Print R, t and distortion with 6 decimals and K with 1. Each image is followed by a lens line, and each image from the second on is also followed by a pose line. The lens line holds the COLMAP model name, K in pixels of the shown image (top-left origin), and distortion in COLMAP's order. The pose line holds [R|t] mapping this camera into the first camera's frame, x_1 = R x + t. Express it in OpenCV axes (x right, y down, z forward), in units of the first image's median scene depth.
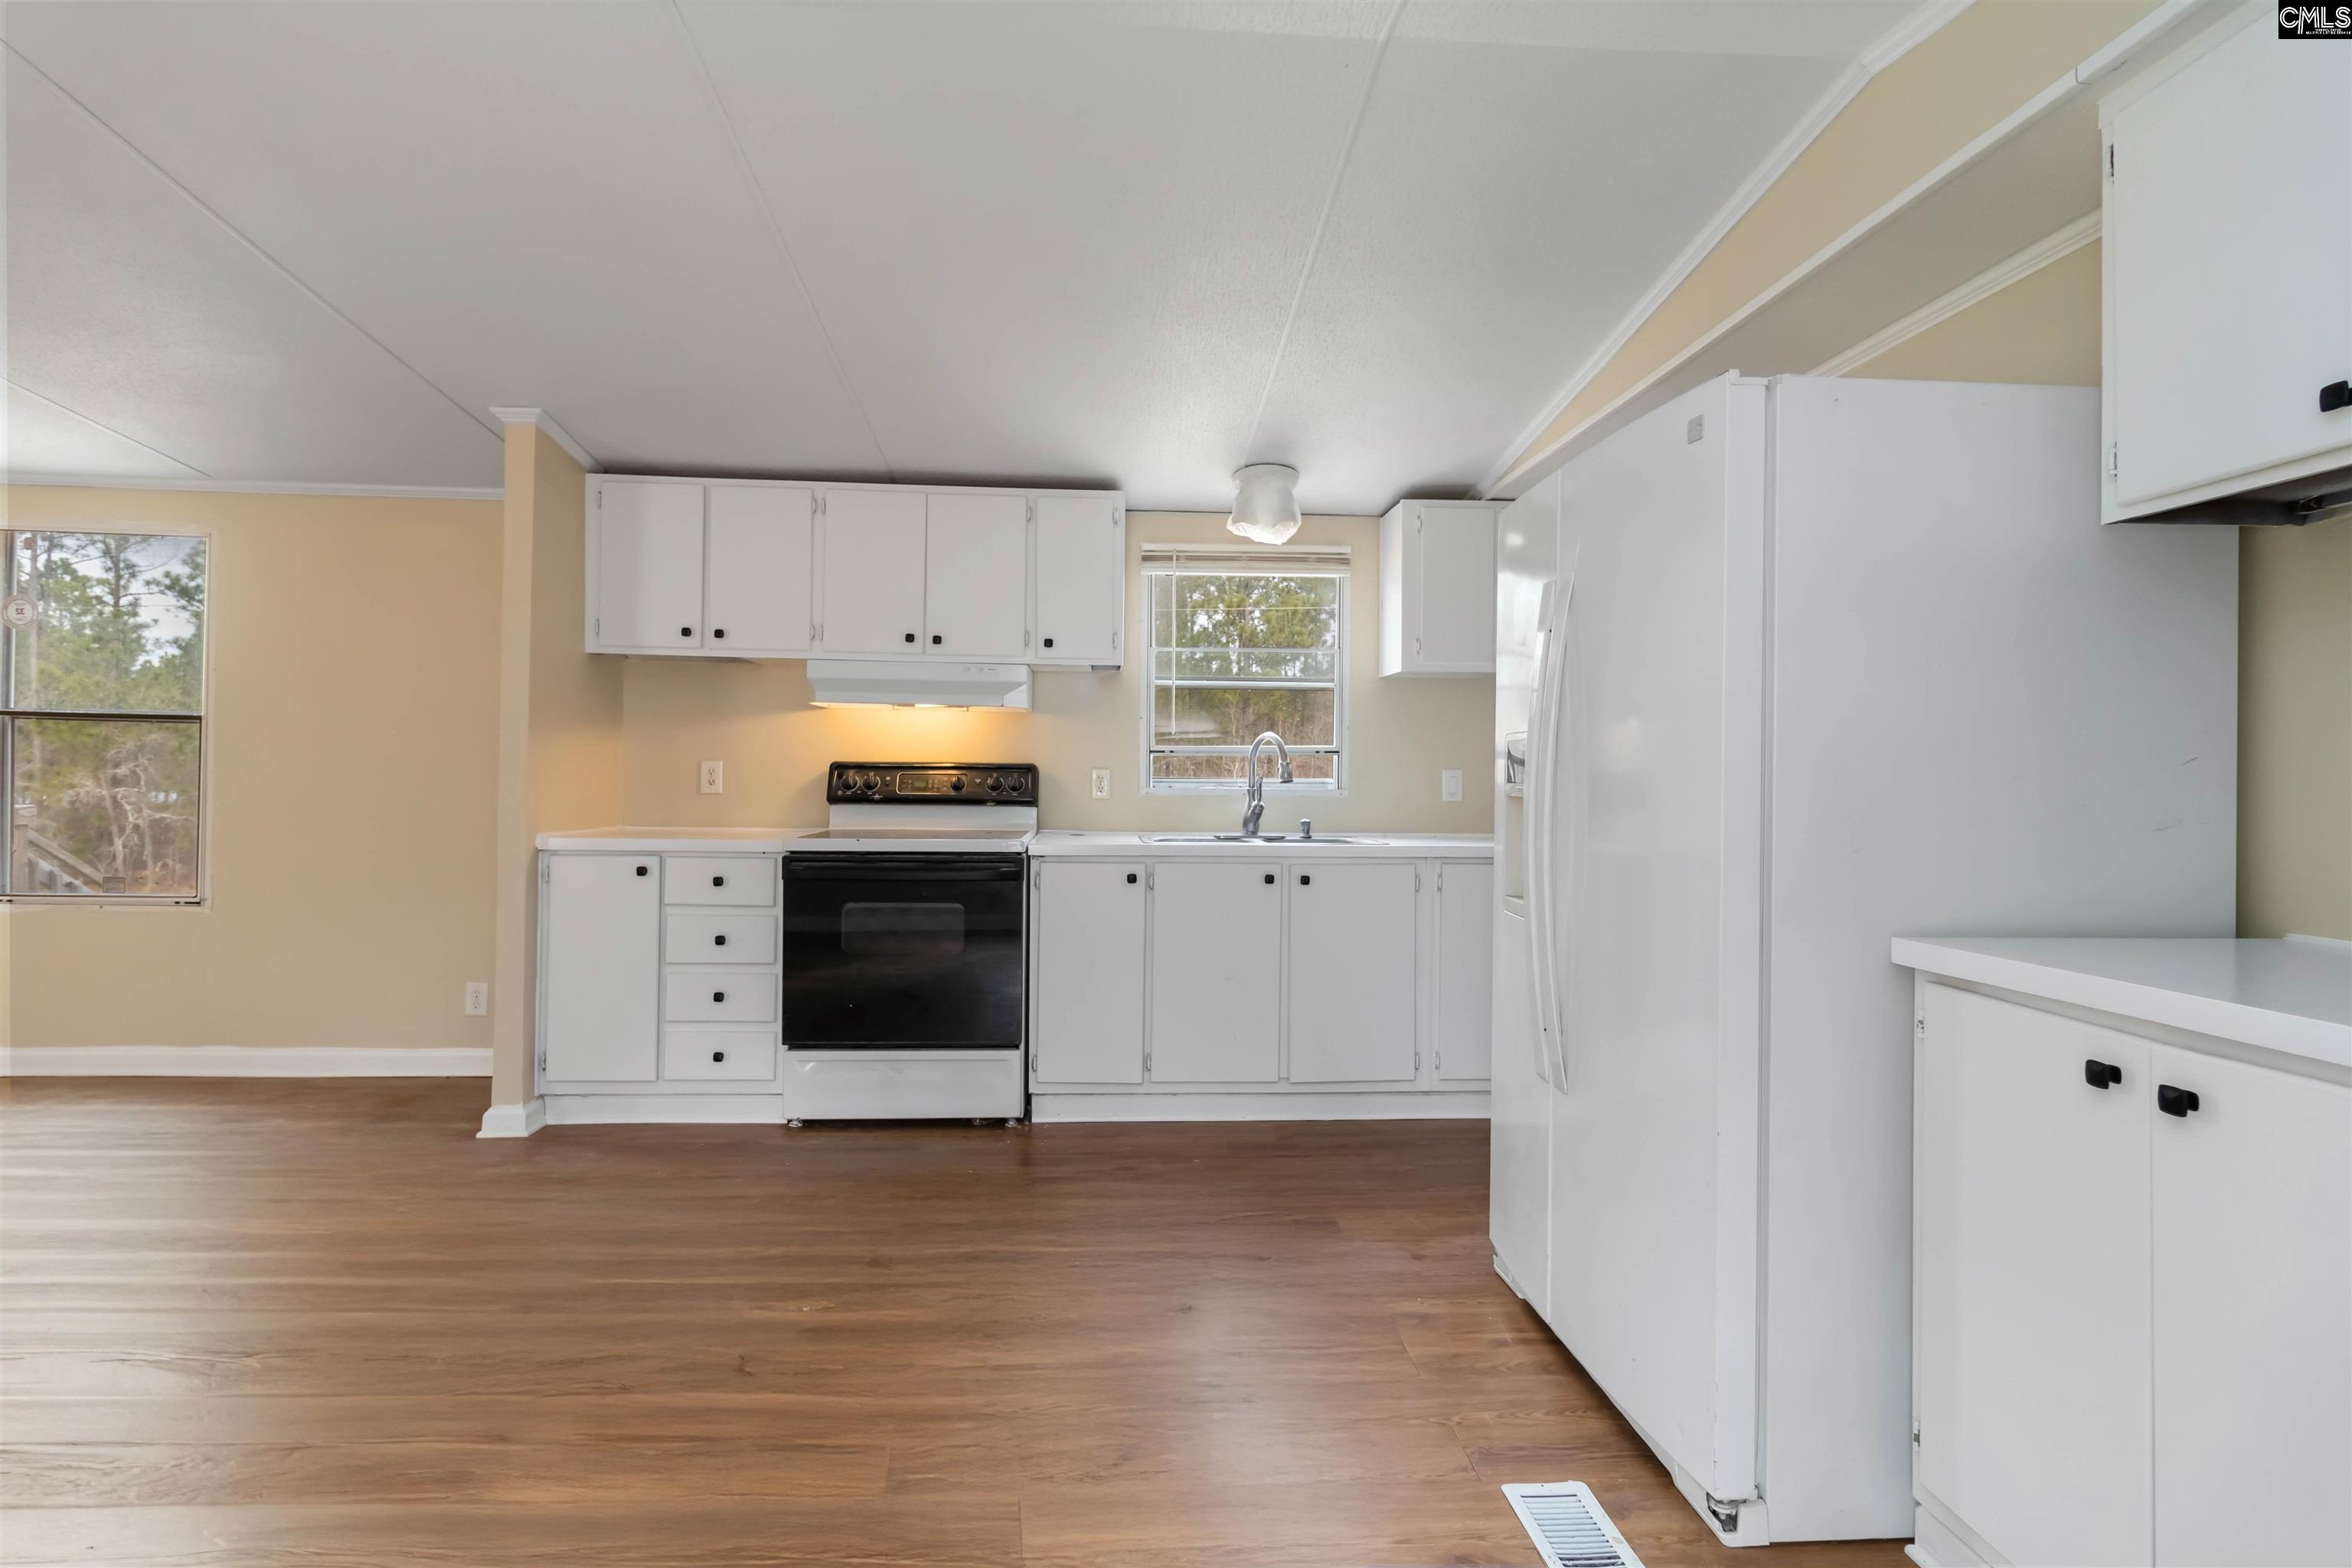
lens RADIAL K [[1102.5, 0, 1165.3], [0, 1102.5, 769.7], [0, 0, 1]] dist [0.003893, -0.000276]
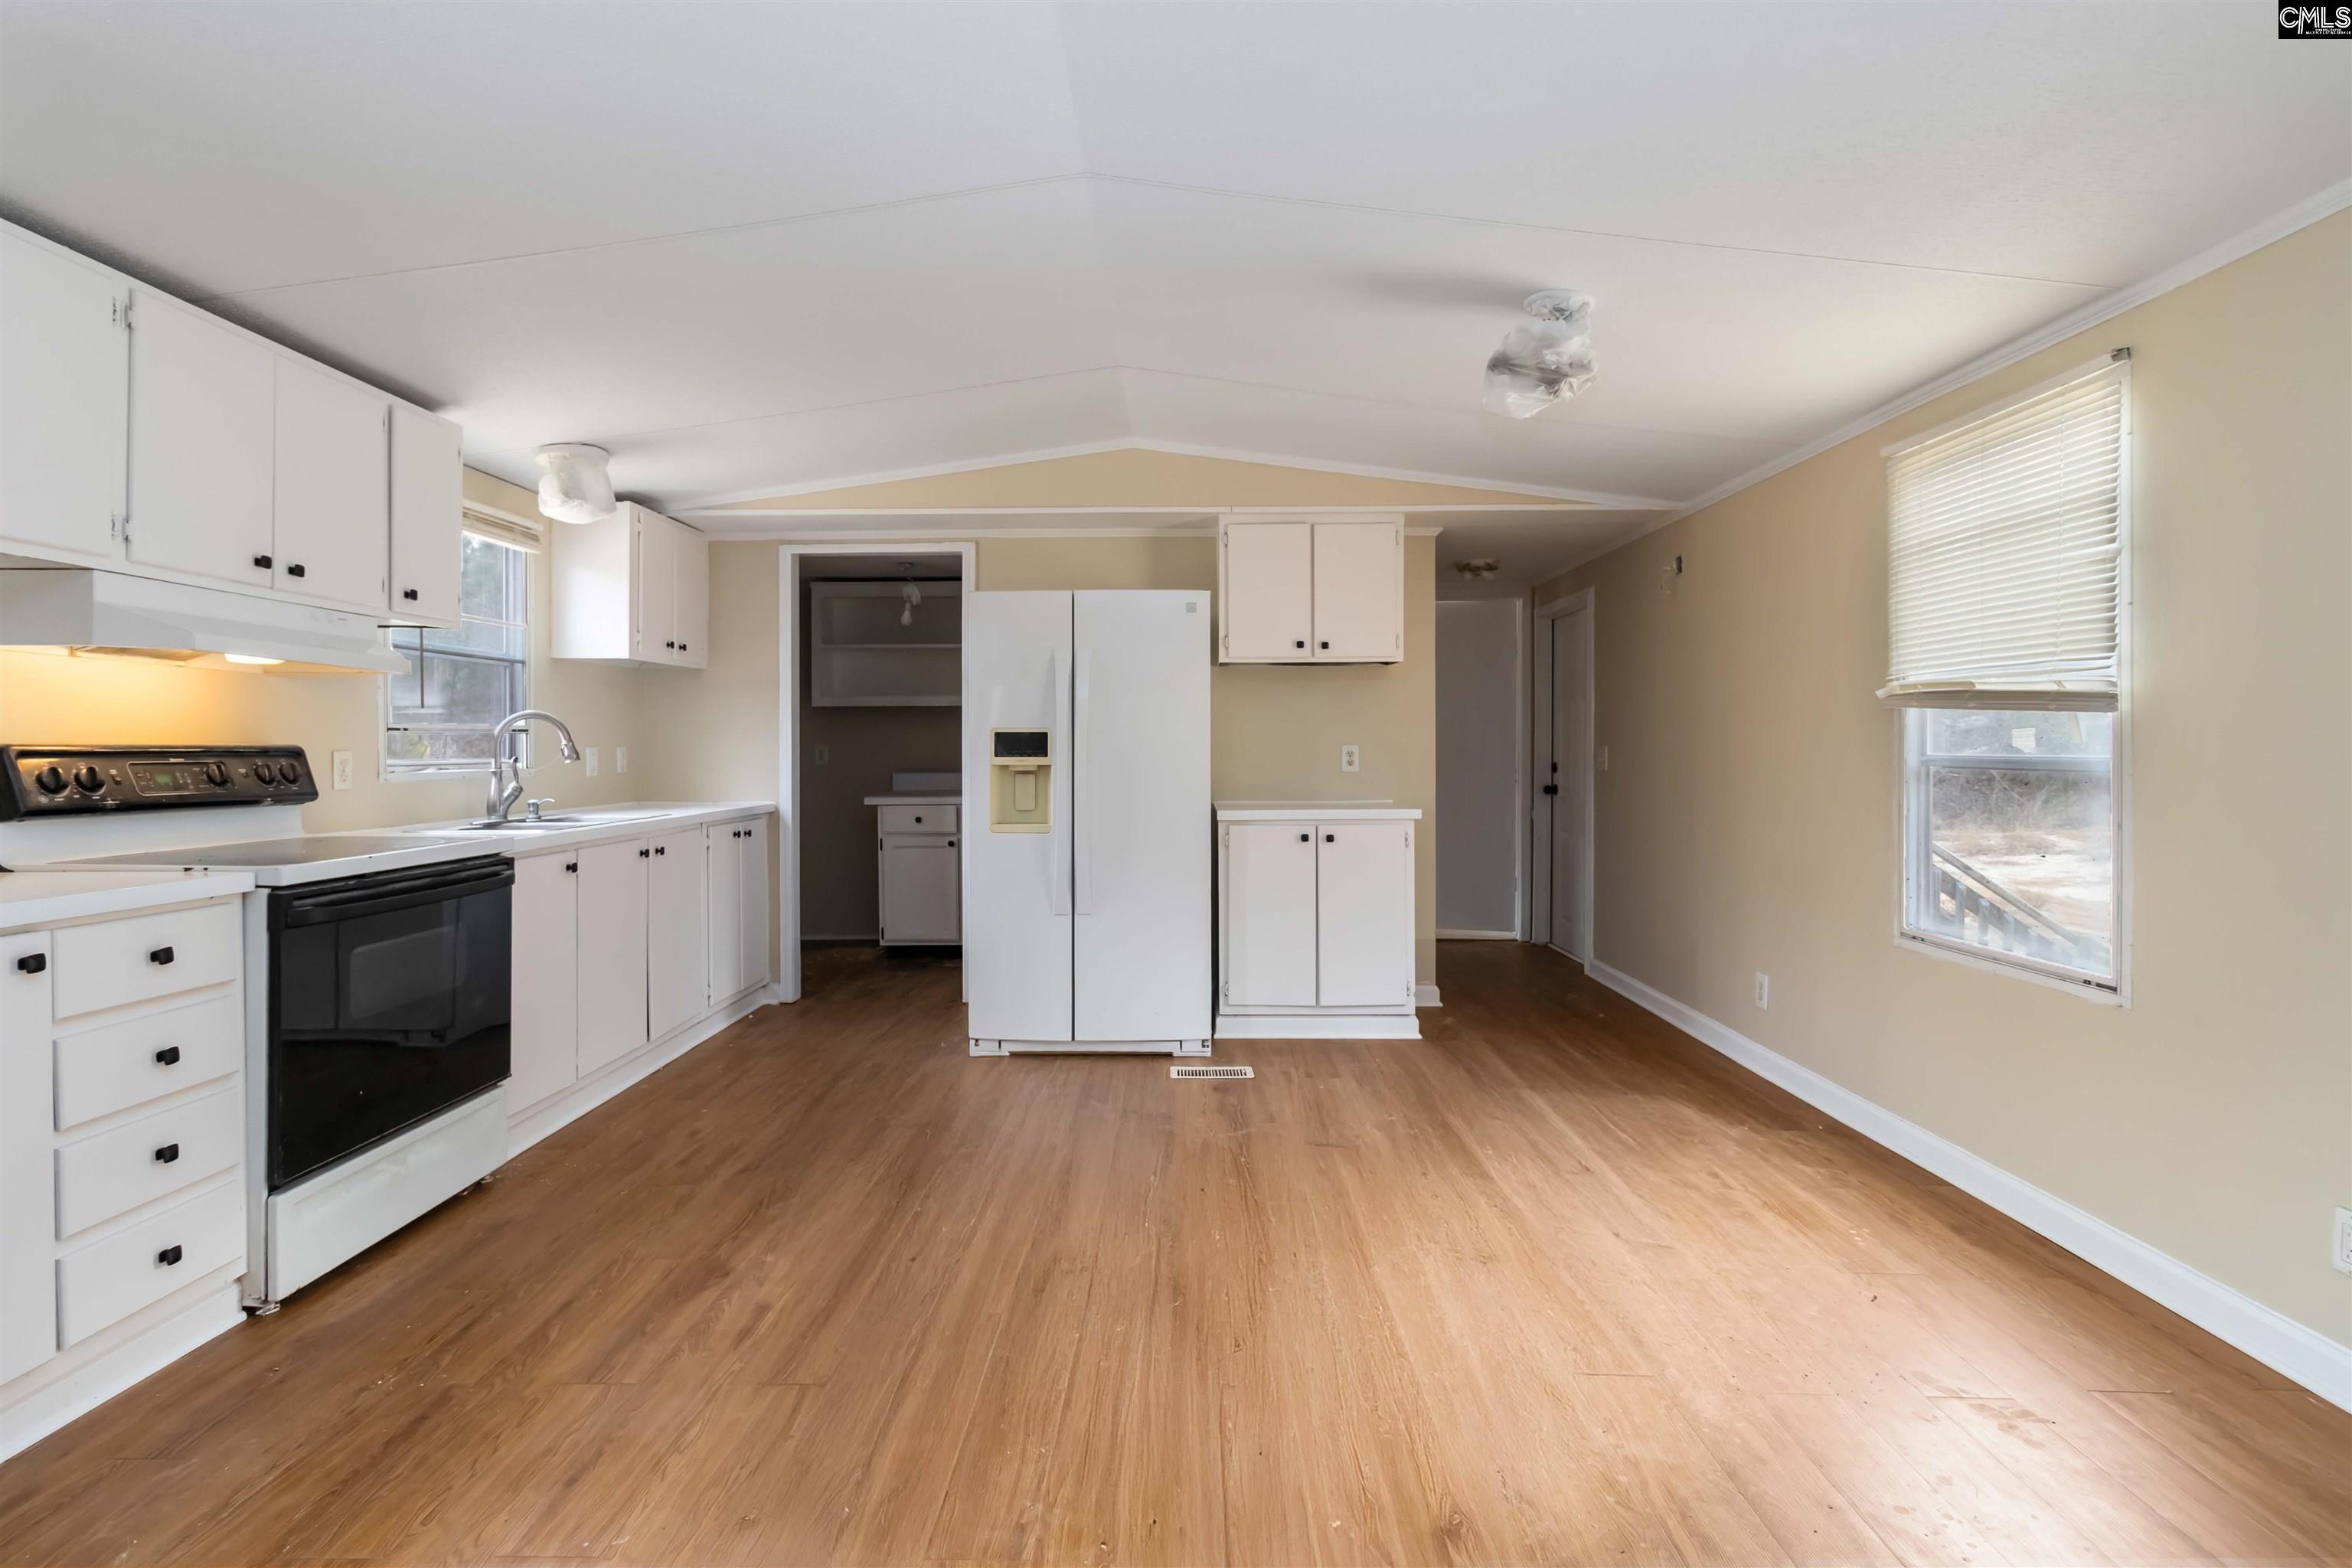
lens RADIAL K [[1102.5, 0, 1168.2], [0, 1102.5, 749.1], [0, 0, 1]] dist [0.003893, -0.000276]
pose [[0.069007, -0.011807, 0.997546, -0.880544], [-0.000438, 0.999930, 0.011866, -0.013090], [-0.997616, -0.001255, 0.068997, 0.403605]]
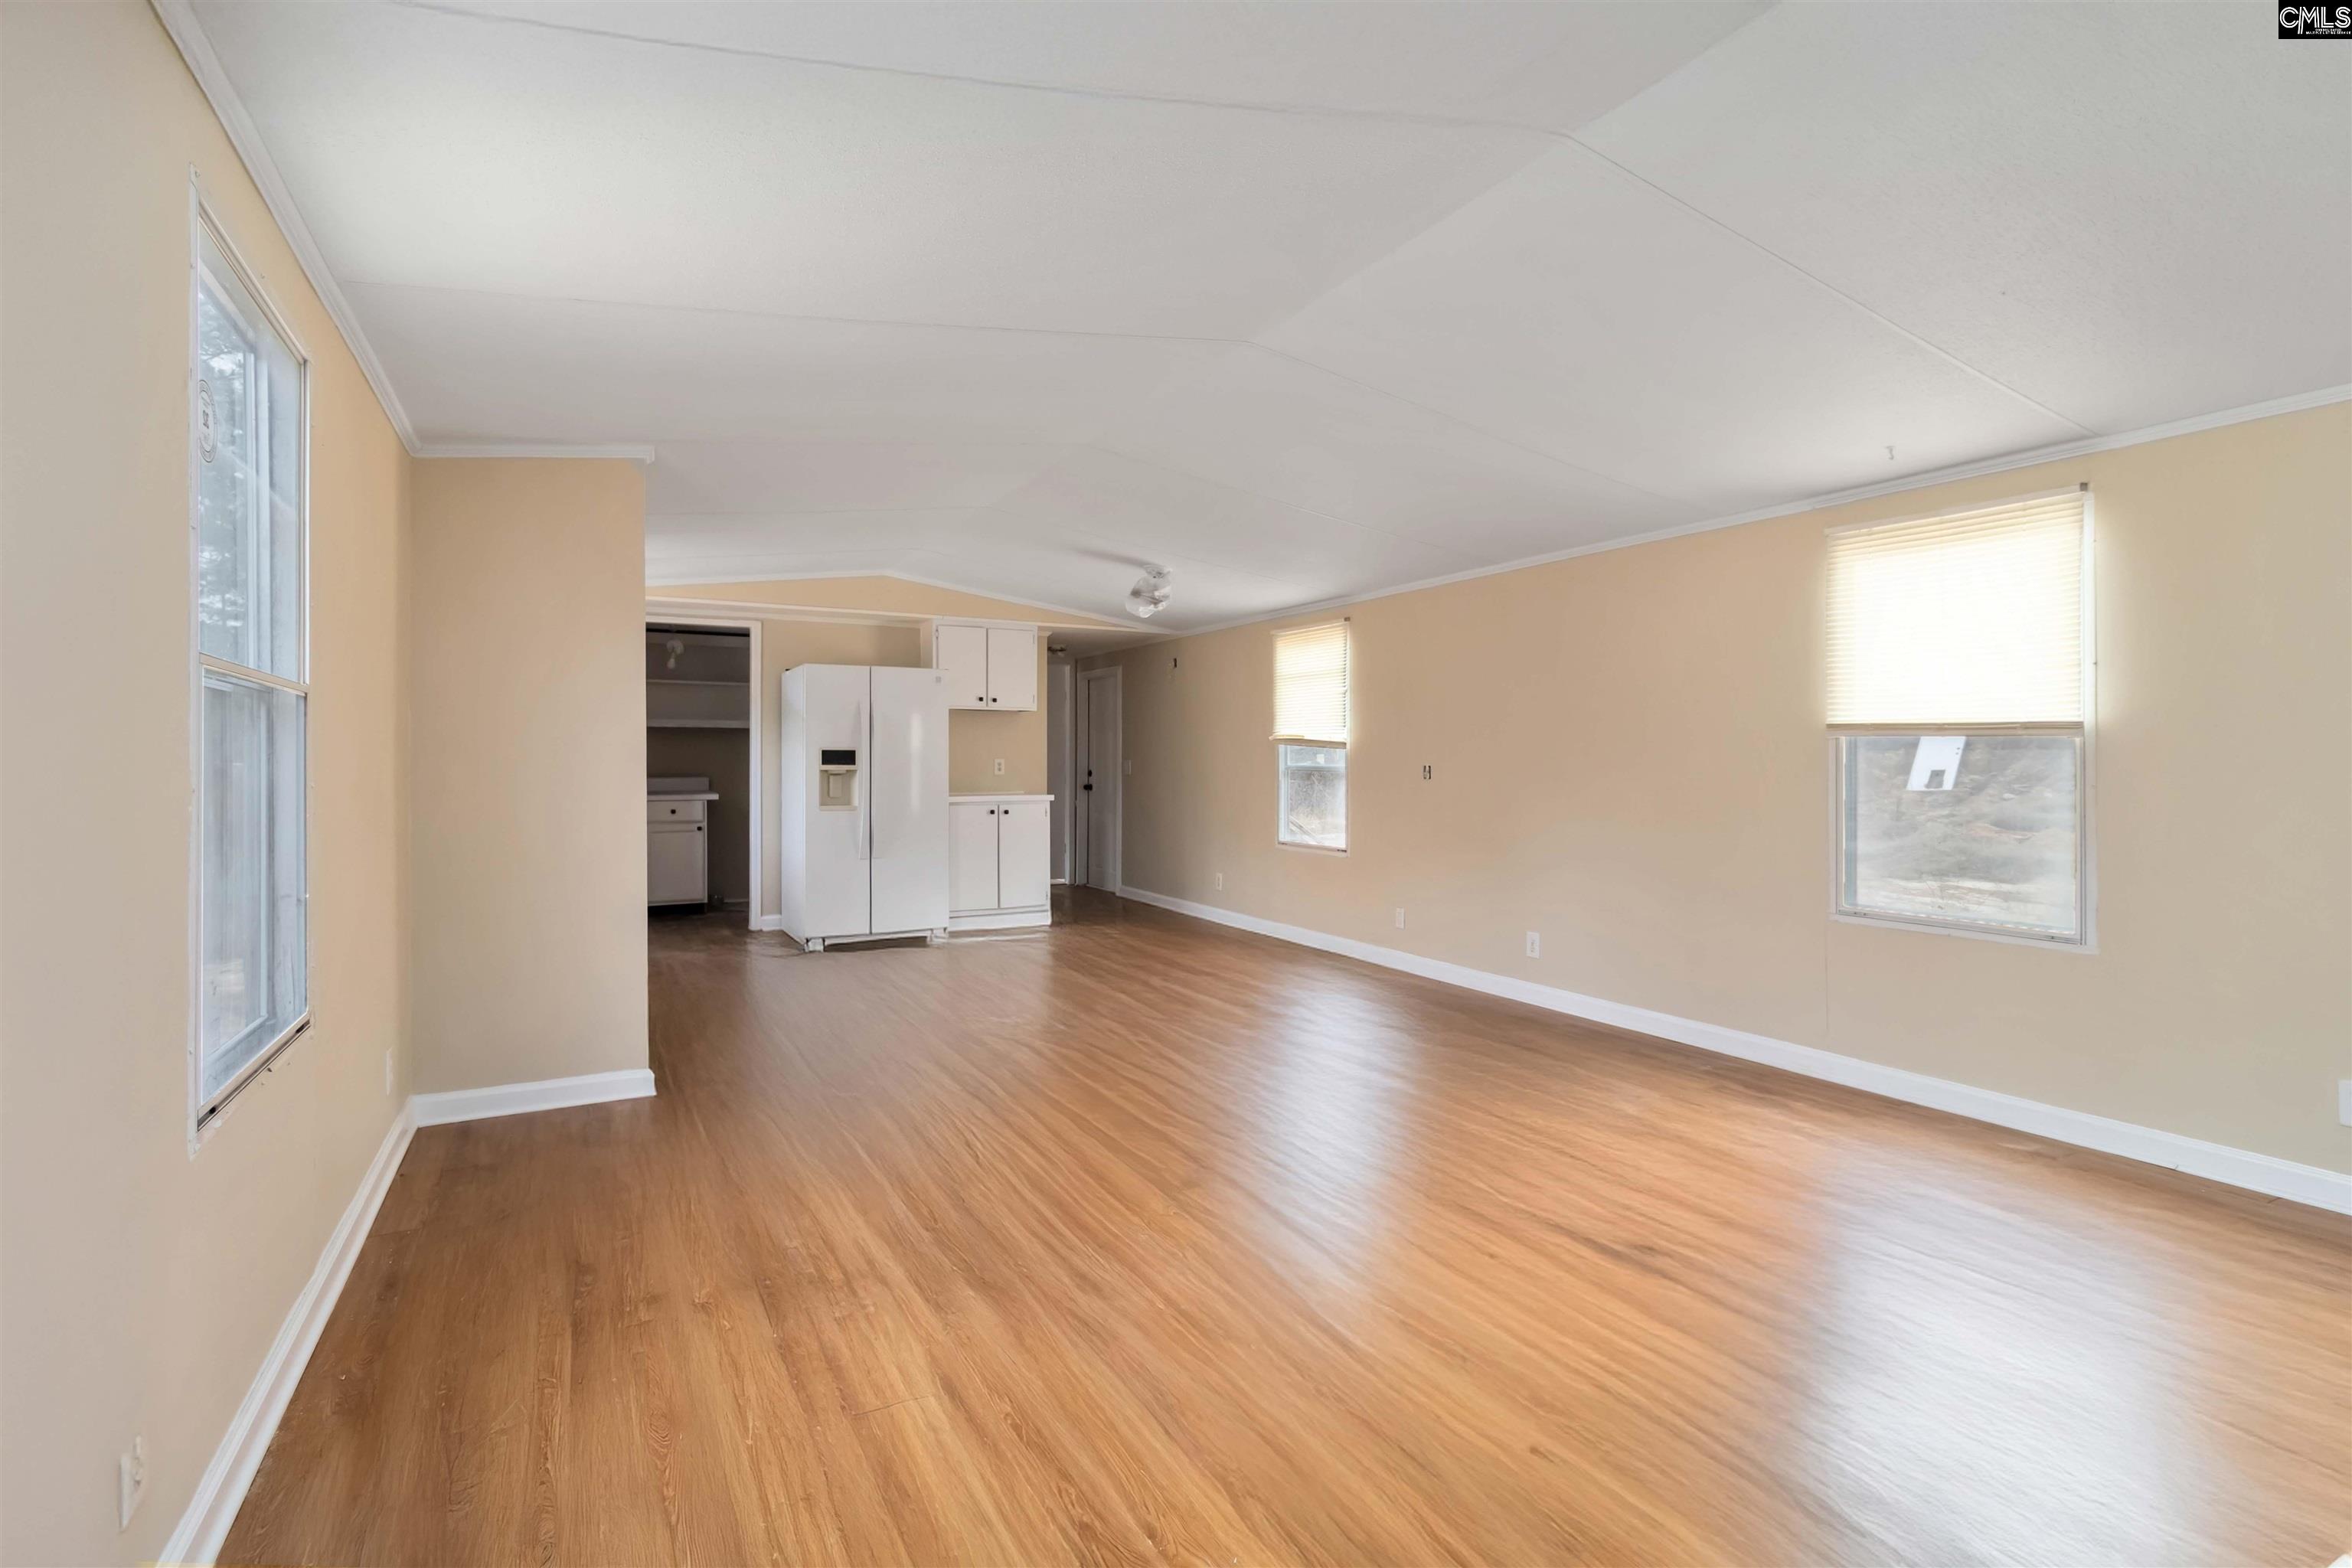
lens RADIAL K [[1102.5, 0, 1176.5], [0, 1102.5, 778.3], [0, 0, 1]] dist [0.003893, -0.000276]
pose [[-0.431305, -0.027092, 0.901800, -1.679815], [-0.011940, 0.999633, 0.024320, -0.021543], [-0.902127, -0.000278, -0.431470, 0.904824]]
